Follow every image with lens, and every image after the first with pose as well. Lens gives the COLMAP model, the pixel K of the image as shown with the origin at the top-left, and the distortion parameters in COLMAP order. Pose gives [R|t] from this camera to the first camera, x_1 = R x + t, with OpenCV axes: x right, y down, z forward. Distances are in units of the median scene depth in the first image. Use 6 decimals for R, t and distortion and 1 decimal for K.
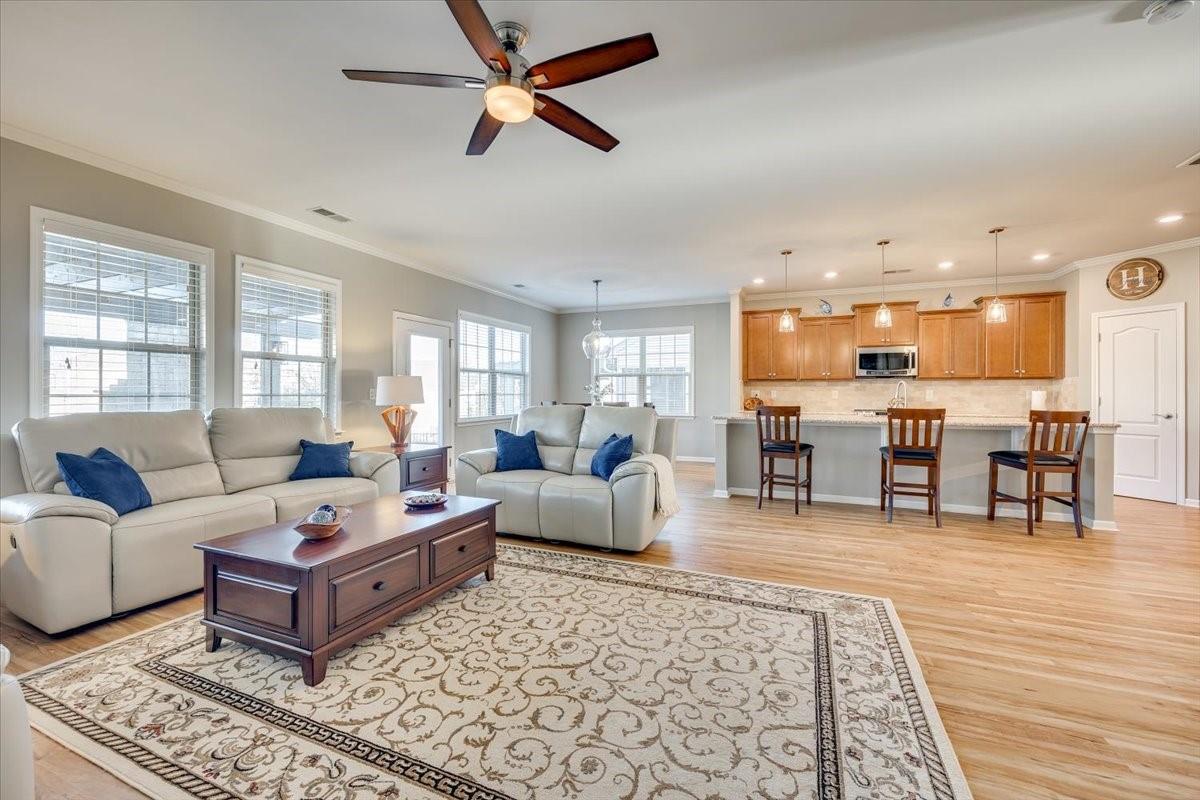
lens RADIAL K [[484.0, 0, 605.6], [0, 484.0, 394.9], [0, 0, 1]] dist [-0.001768, -0.000293]
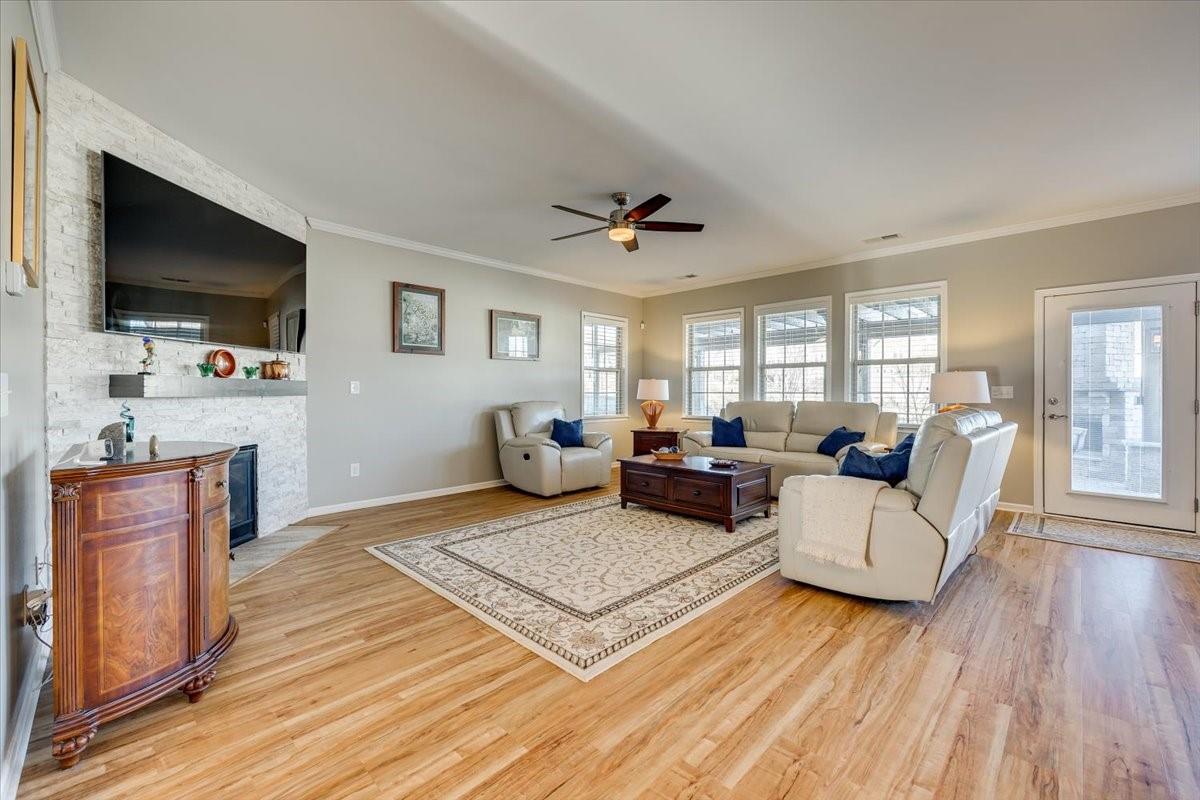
lens RADIAL K [[486.6, 0, 600.0], [0, 486.6, 406.1], [0, 0, 1]] dist [-0.000770, -0.000578]
pose [[-0.375625, 0.027323, -0.926369, 0.863576], [-0.000142, 0.999564, 0.029540, -0.001691], [0.926772, 0.011227, -0.375457, 0.900431]]
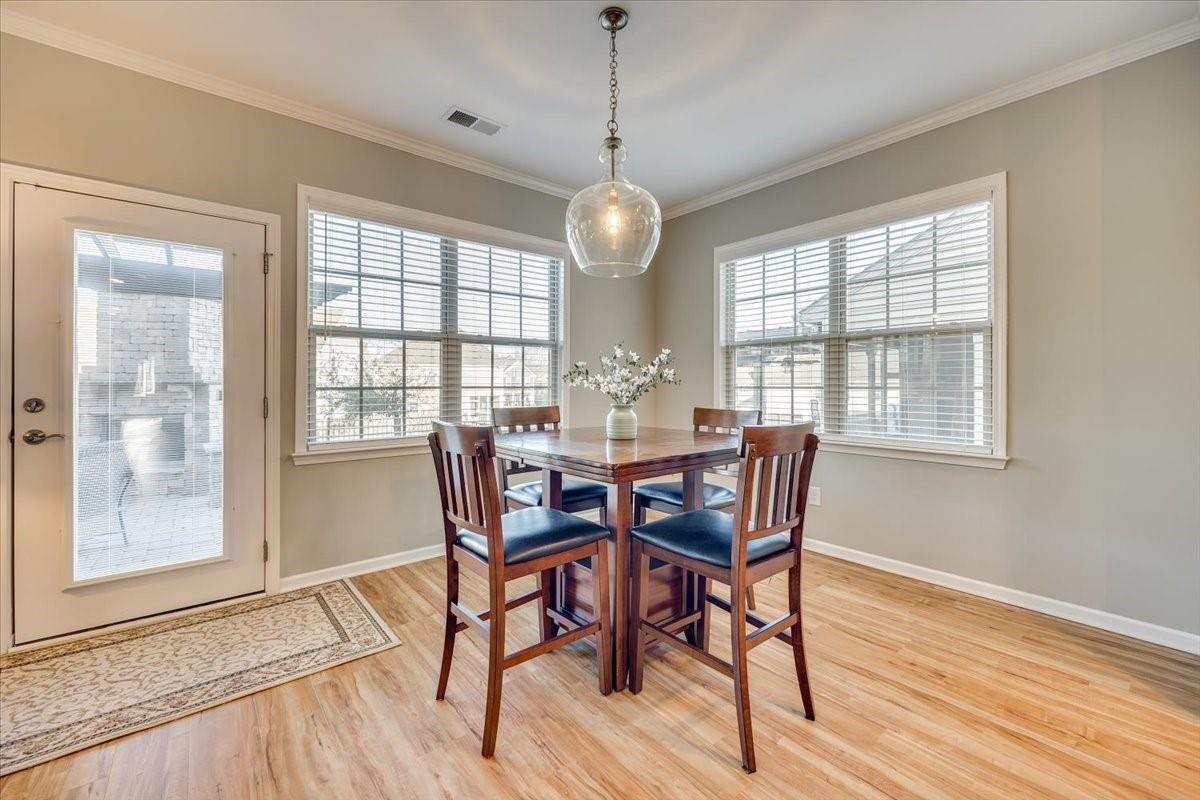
lens RADIAL K [[490.0, 0, 602.9], [0, 490.0, 382.2], [0, 0, 1]] dist [-0.001327, 0.000007]
pose [[0.882729, 0.000604, -0.469882, 0.216591], [-0.005482, 0.999944, -0.009013, -0.002413], [0.469851, 0.010532, 0.882683, 1.278358]]
